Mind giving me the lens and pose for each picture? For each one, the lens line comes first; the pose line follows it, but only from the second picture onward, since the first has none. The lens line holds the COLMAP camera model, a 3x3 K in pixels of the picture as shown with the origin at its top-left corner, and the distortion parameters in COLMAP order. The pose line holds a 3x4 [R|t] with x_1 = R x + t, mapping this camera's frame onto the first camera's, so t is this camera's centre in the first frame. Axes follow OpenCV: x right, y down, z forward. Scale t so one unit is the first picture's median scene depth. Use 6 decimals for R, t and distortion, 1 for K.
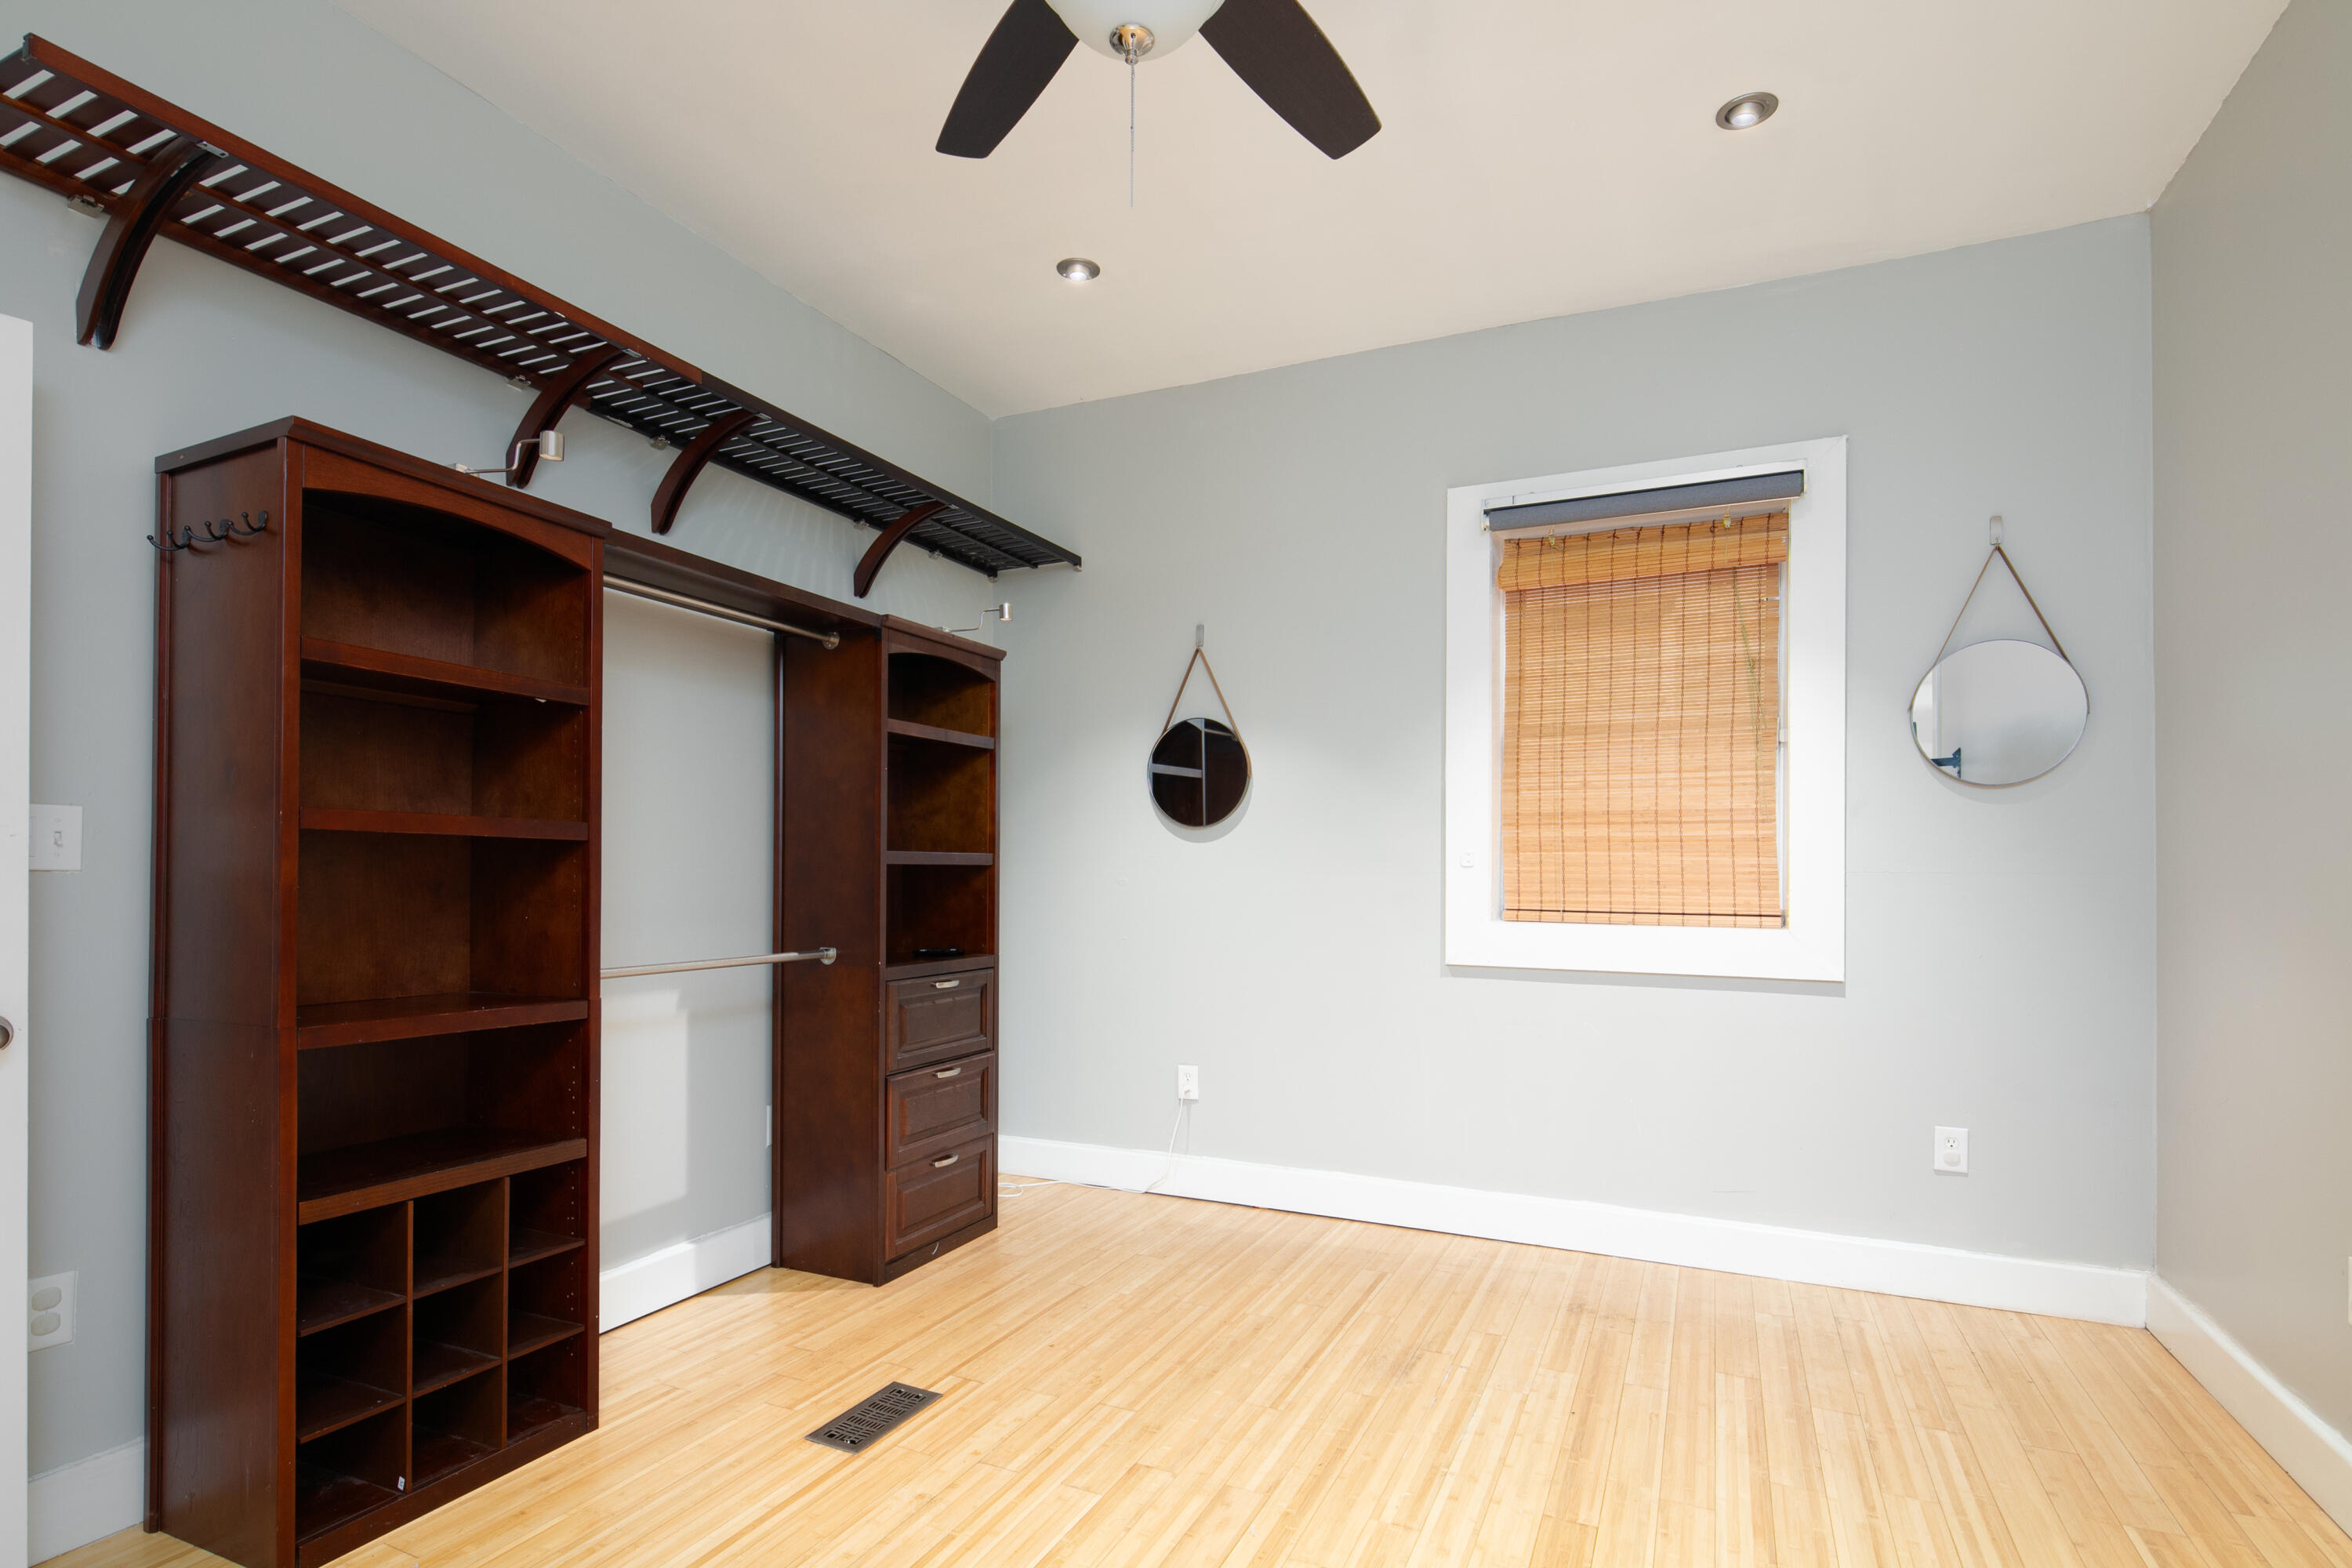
lens RADIAL K [[1156.3, 0, 1162.9], [0, 1156.3, 860.3], [0, 0, 1]] dist [0.010049, -0.005578]
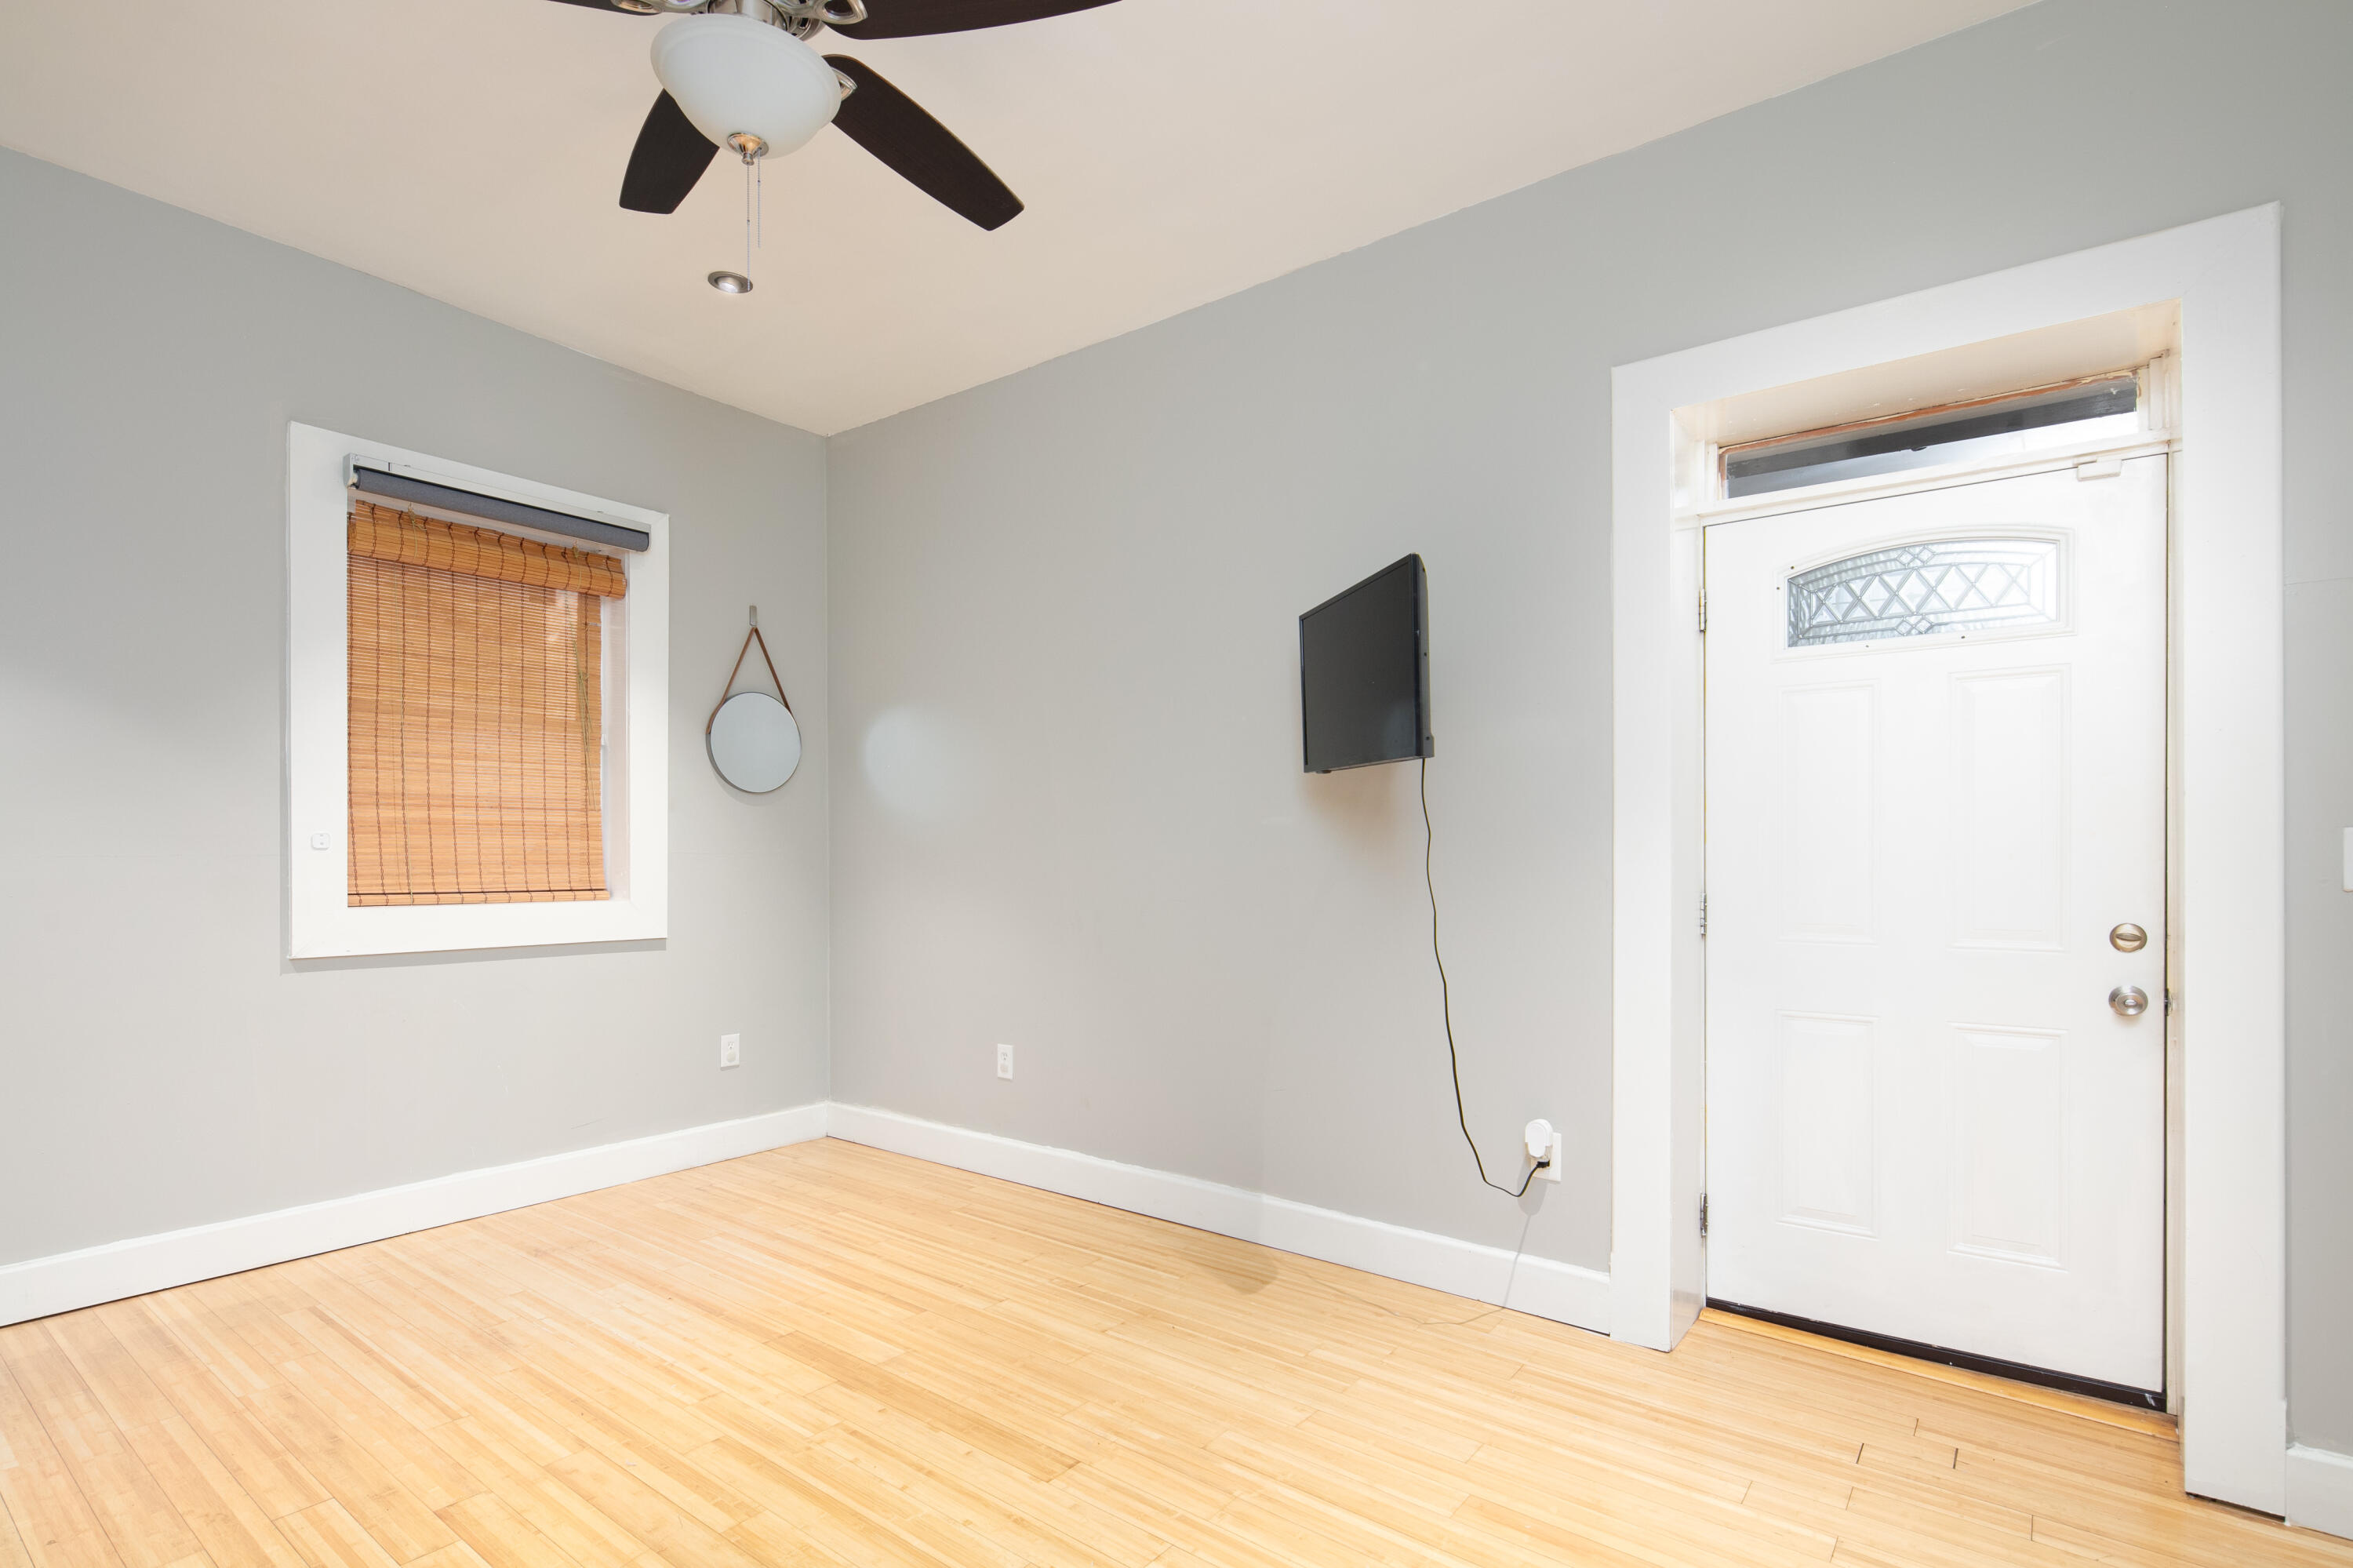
lens RADIAL K [[1156.8, 0, 1163.4], [0, 1156.8, 860.3], [0, 0, 1]] dist [0.010049, -0.005578]
pose [[0.217234, -0.010653, 0.976061, -0.526357], [-0.006945, 0.999898, 0.012459, -0.001563], [-0.976095, -0.009485, 0.217138, 0.172003]]
